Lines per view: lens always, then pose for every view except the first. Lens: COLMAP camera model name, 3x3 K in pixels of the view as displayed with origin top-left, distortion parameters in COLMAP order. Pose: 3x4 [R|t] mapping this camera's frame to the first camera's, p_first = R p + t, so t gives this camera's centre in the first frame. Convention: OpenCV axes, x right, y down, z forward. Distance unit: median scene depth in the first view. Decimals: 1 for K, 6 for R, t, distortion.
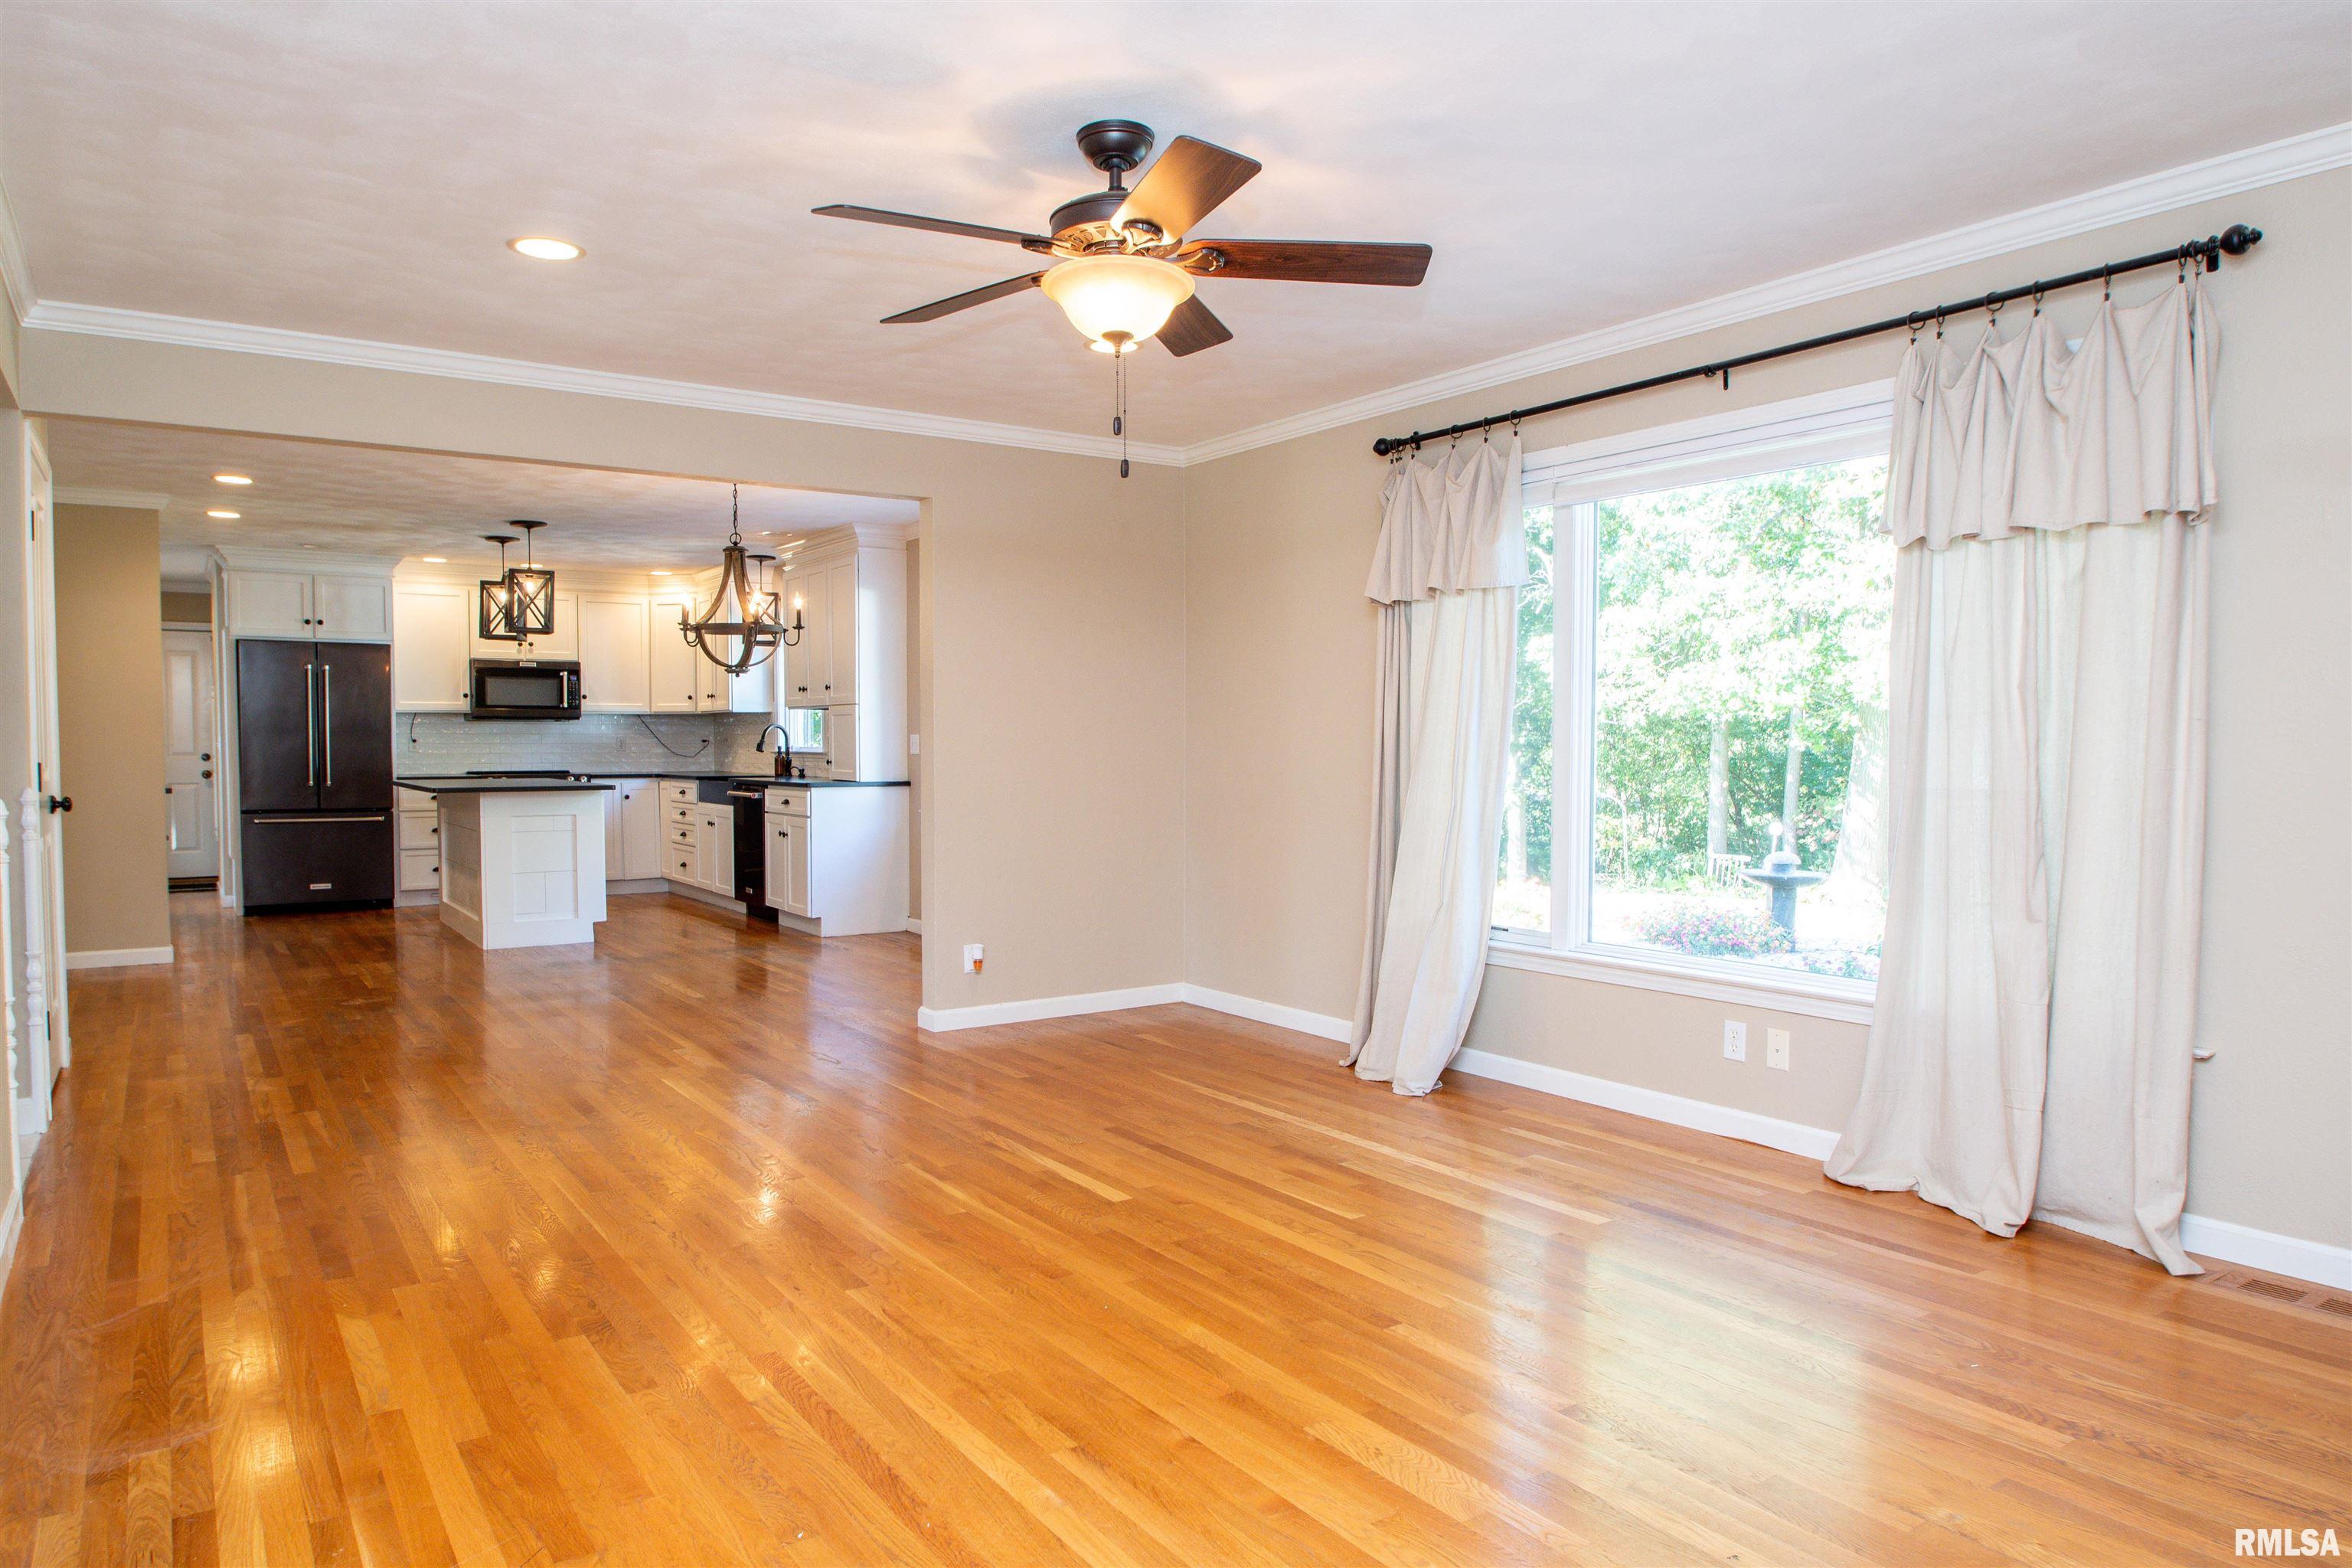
lens RADIAL K [[1460.2, 0, 1176.0], [0, 1460.2, 784.0], [0, 0, 1]] dist [-0.099670, 0.056901]
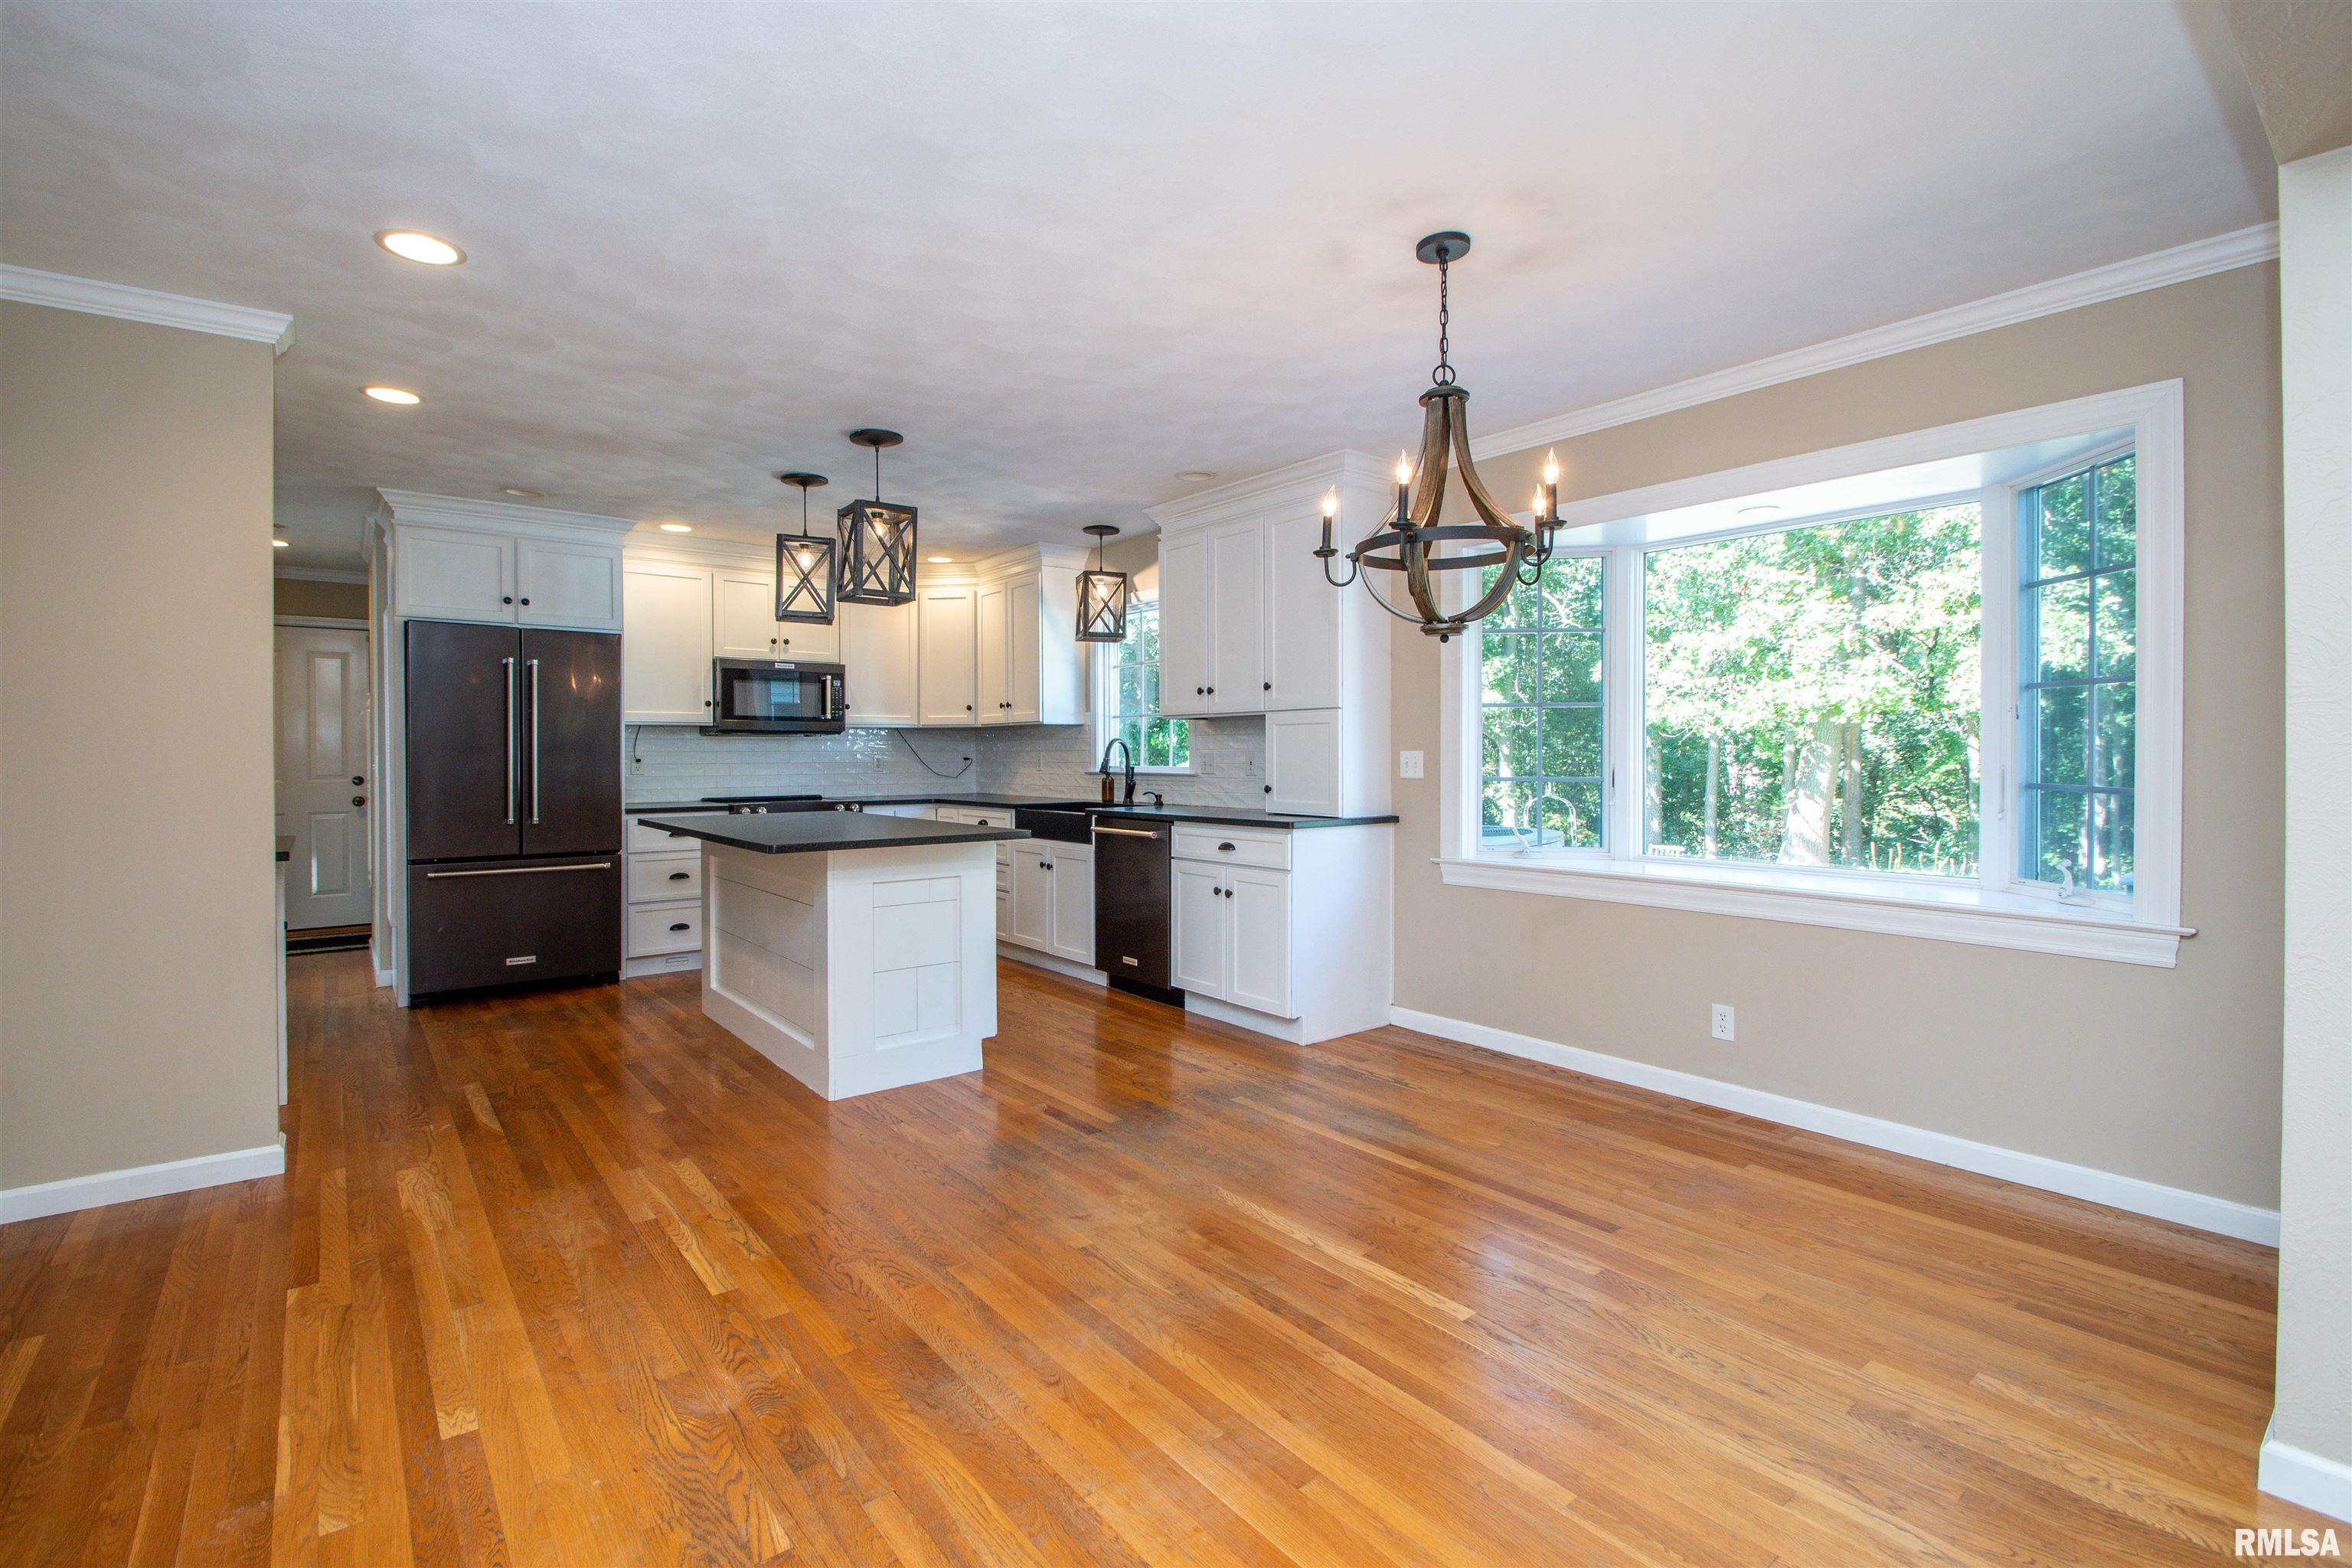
lens RADIAL K [[1044.9, 0, 1118.4], [0, 1044.9, 743.9], [0, 0, 1]] dist [-0.001514, -0.000309]
pose [[0.999637, -0.004543, 0.026567, -0.302064], [0.005583, 0.999217, -0.039175, -0.016222], [-0.026368, 0.039309, 0.998879, 0.439374]]
